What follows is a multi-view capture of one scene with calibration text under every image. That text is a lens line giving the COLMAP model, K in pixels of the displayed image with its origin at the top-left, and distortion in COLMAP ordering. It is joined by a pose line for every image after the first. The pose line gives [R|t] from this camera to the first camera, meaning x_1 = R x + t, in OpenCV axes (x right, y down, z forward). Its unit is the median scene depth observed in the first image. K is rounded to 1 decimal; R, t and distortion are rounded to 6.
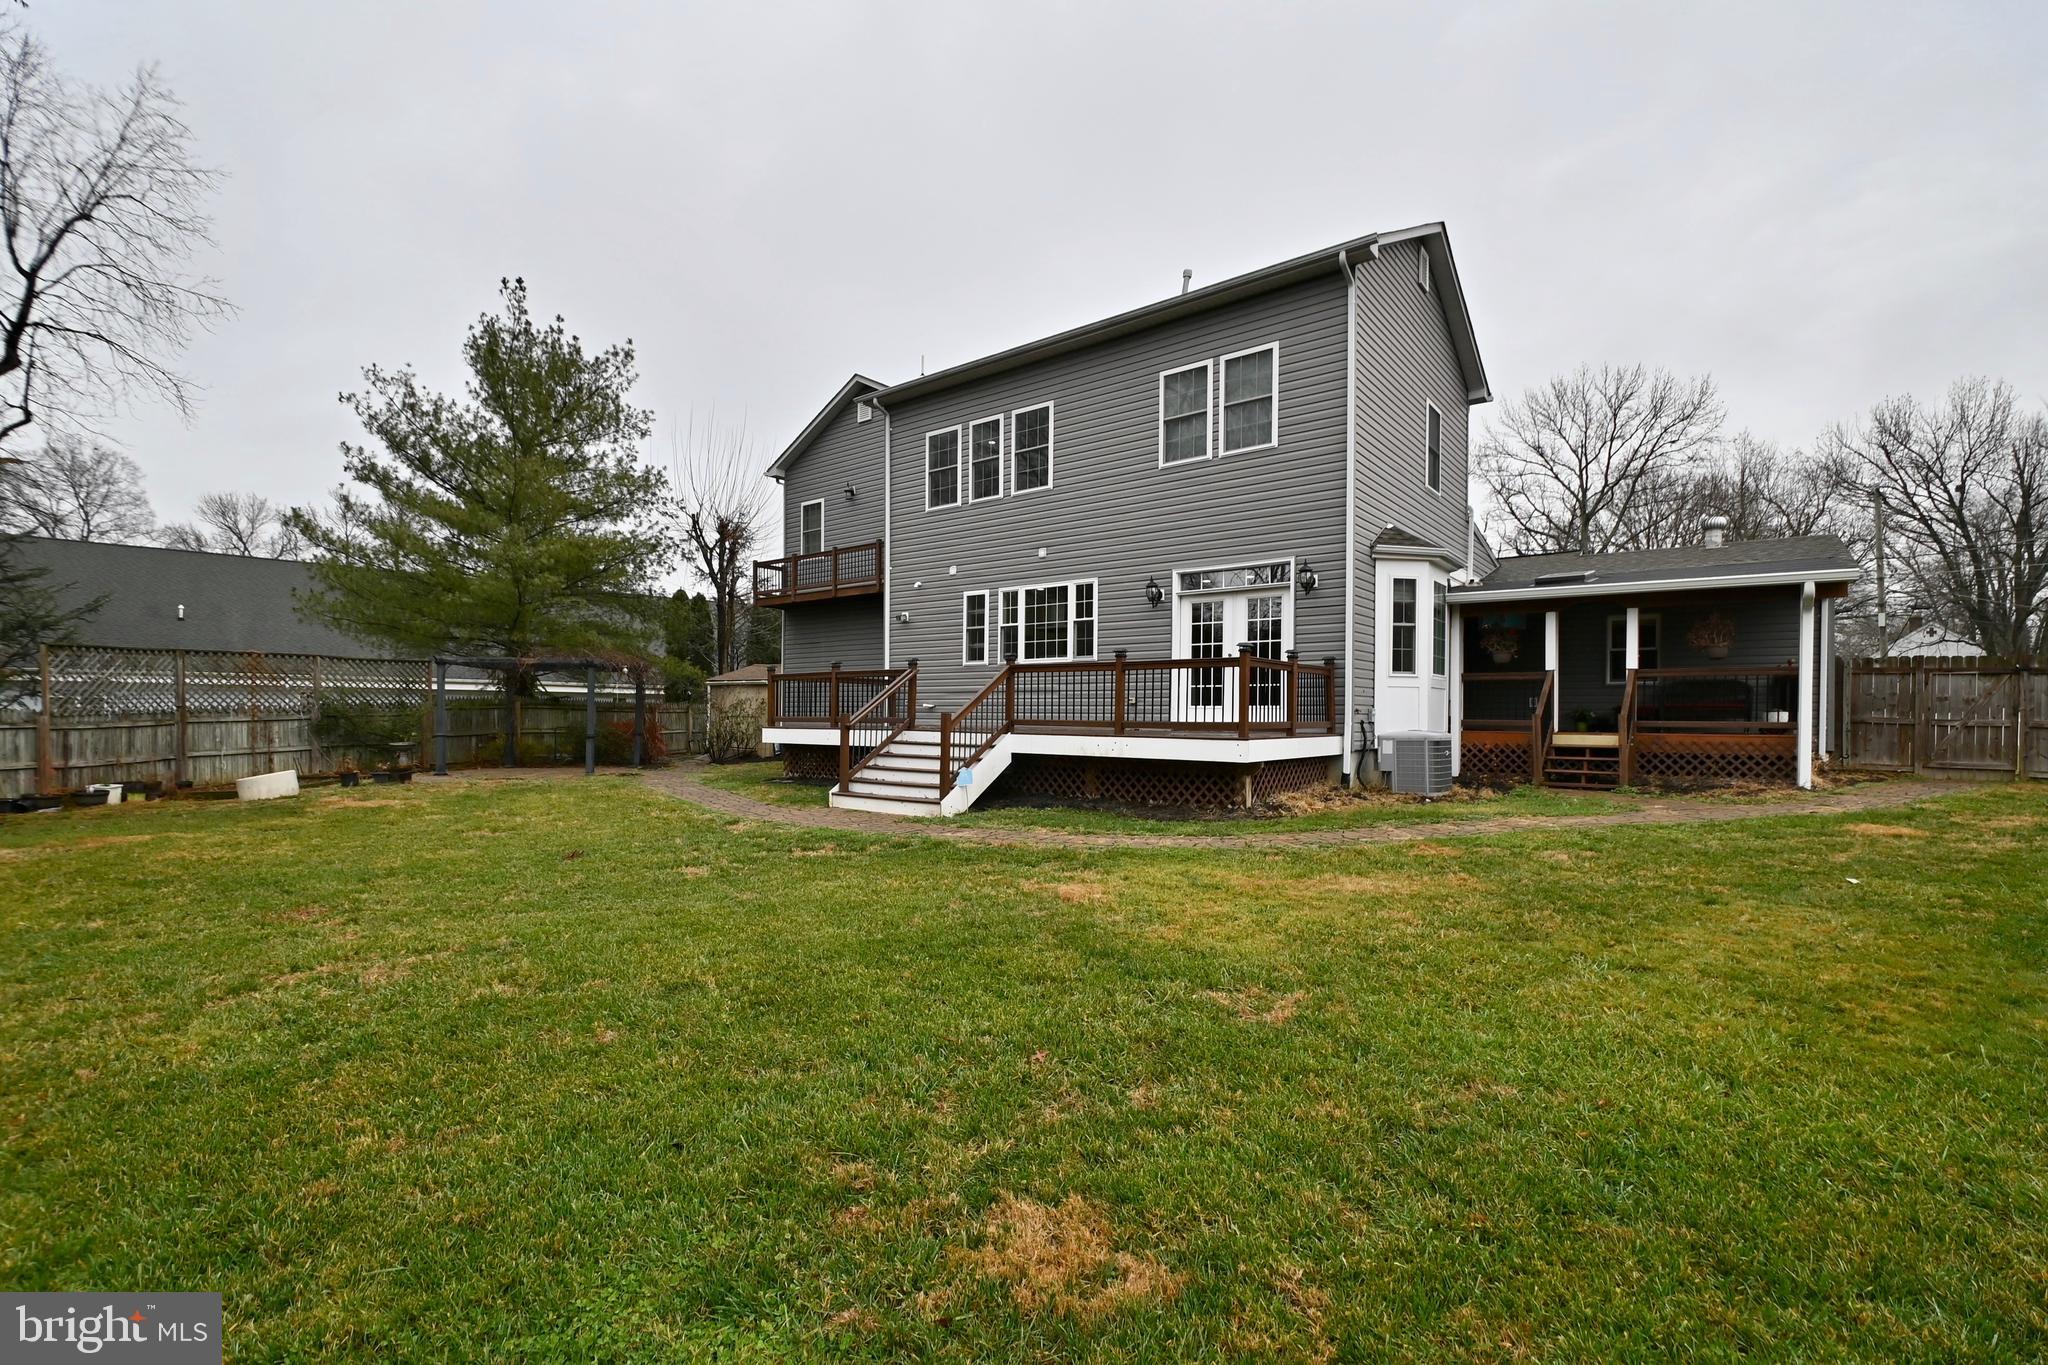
lens RADIAL K [[890.8, 0, 1048.7], [0, 890.8, 709.1], [0, 0, 1]] dist [0.009130, -0.018505]
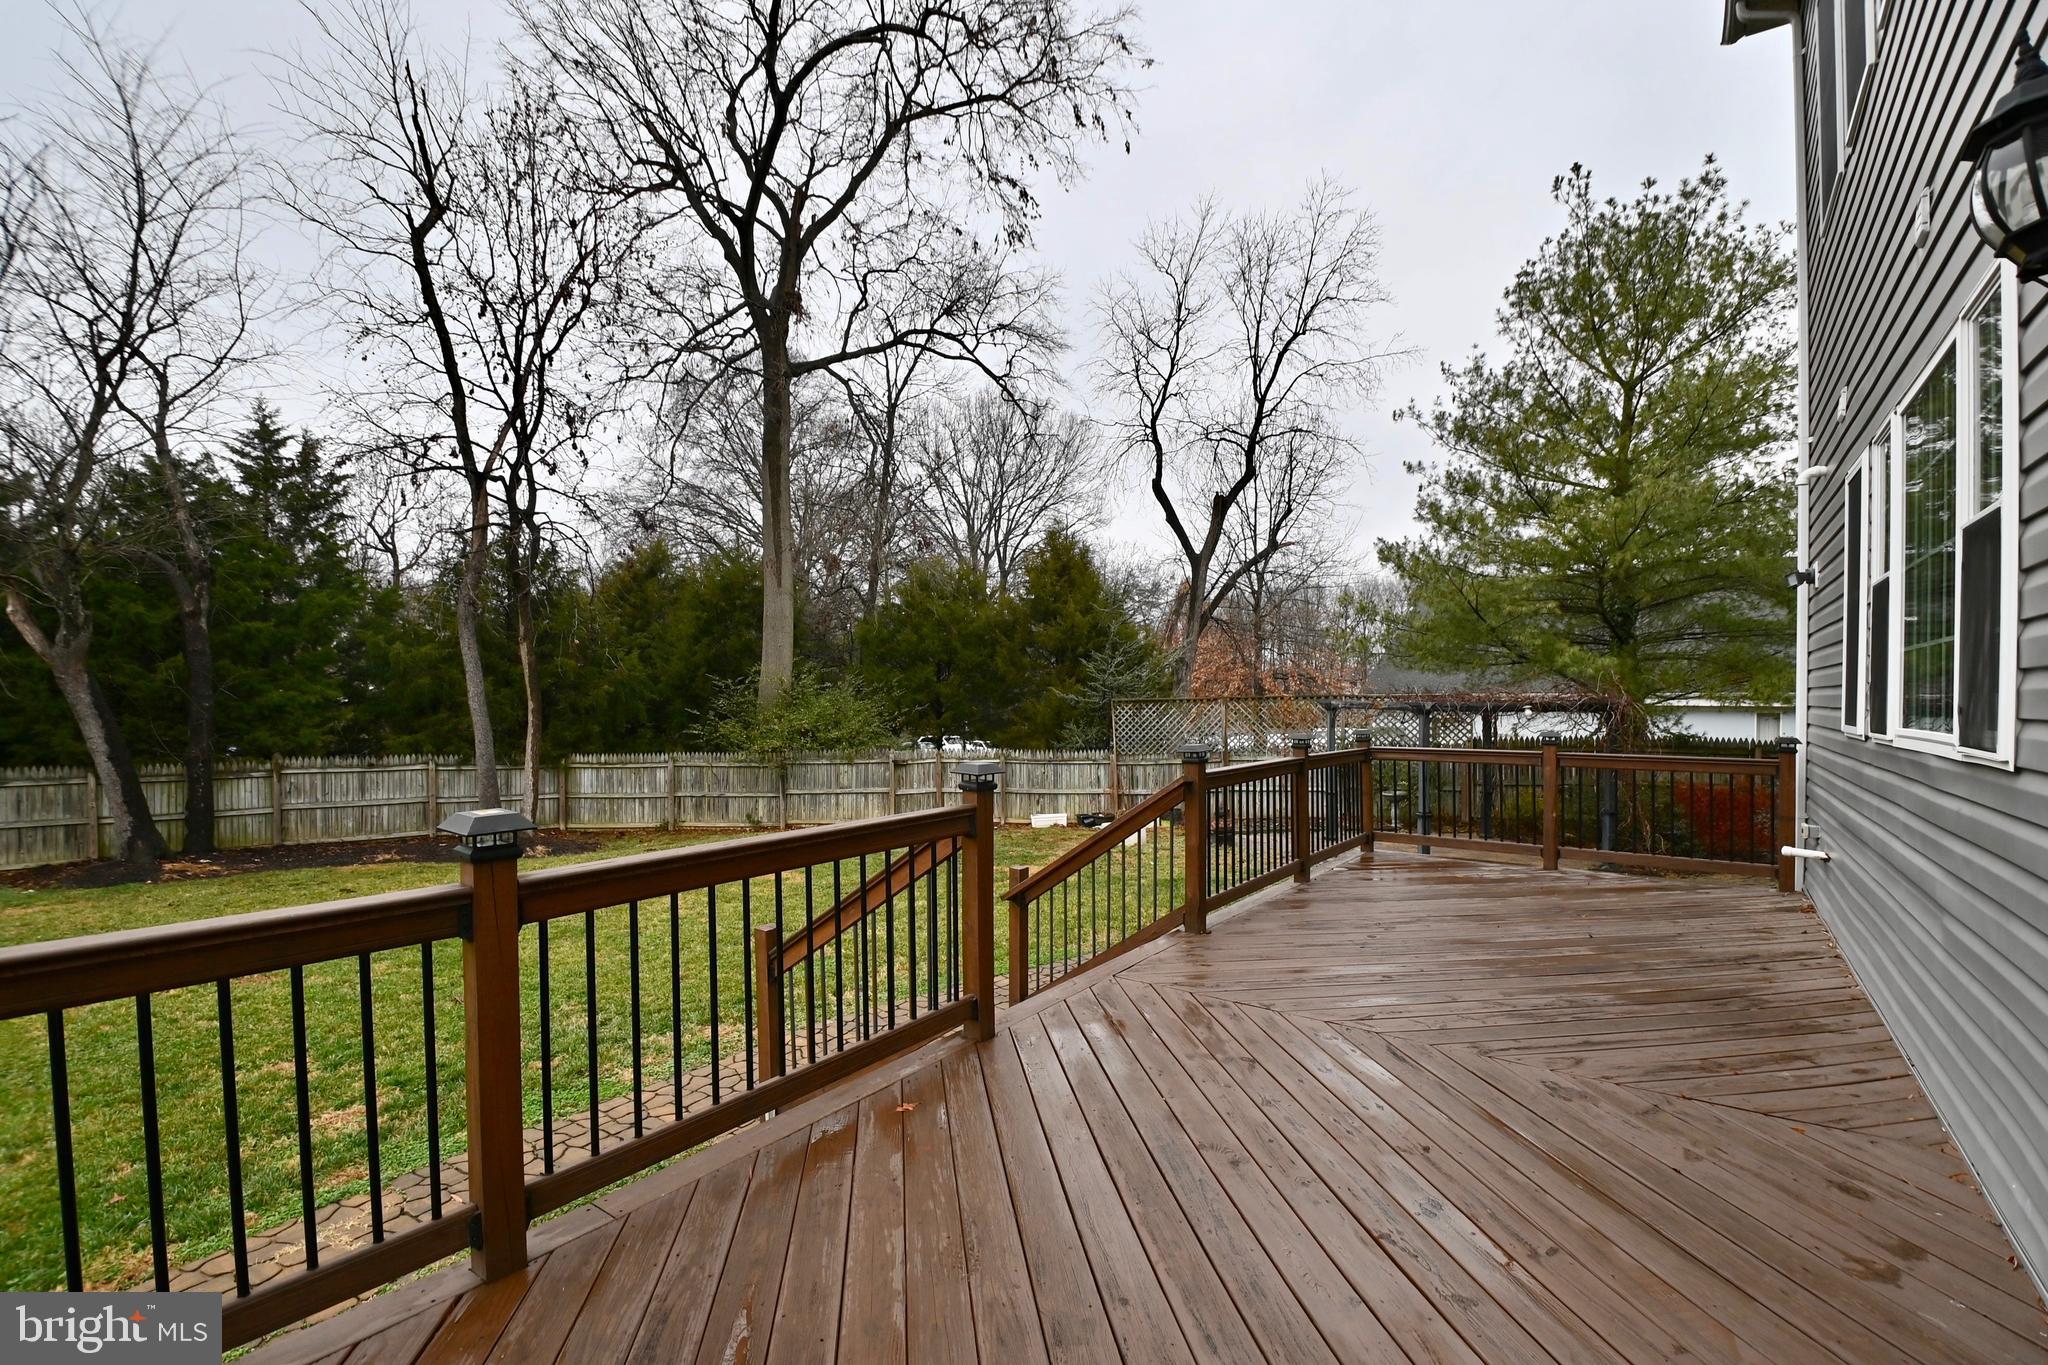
lens RADIAL K [[890.8, 0, 1048.7], [0, 890.8, 709.1], [0, 0, 1]] dist [0.009130, -0.018505]
pose [[0.033906, 0.004779, -0.999414, 0.123712], [0.002556, 0.999985, 0.004869, -0.043759], [0.999422, -0.002719, 0.033893, 0.553019]]
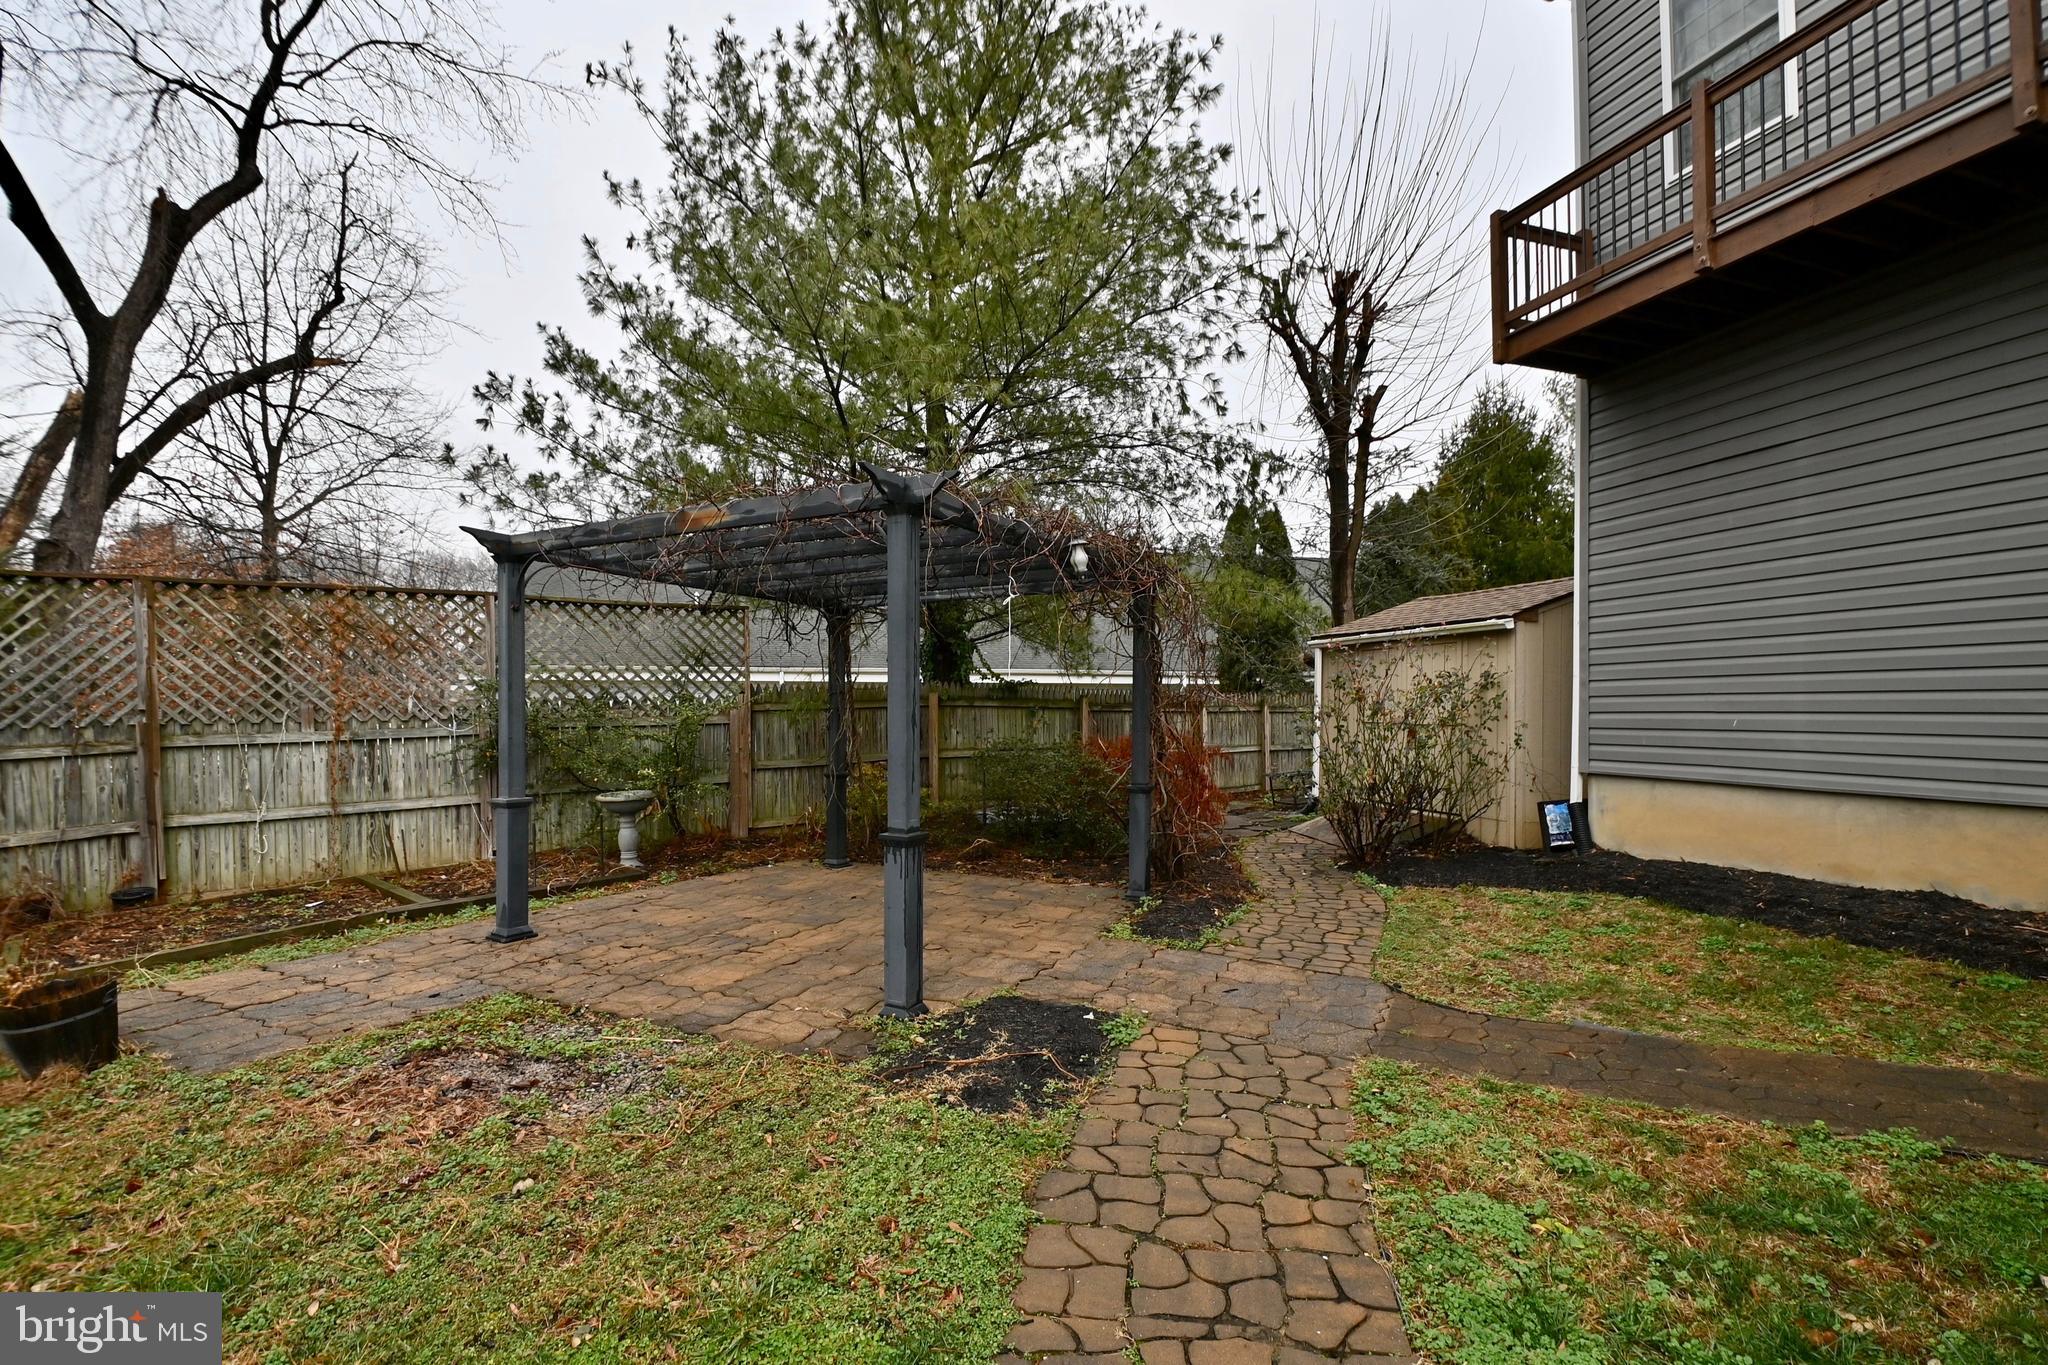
lens RADIAL K [[890.8, 0, 1048.7], [0, 890.8, 709.1], [0, 0, 1]] dist [0.009130, -0.018505]
pose [[0.828235, 0.000058, -0.560381, -0.291464], [0.005823, 0.999945, 0.008710, -0.003384], [0.560351, -0.010477, 0.828189, 0.675213]]
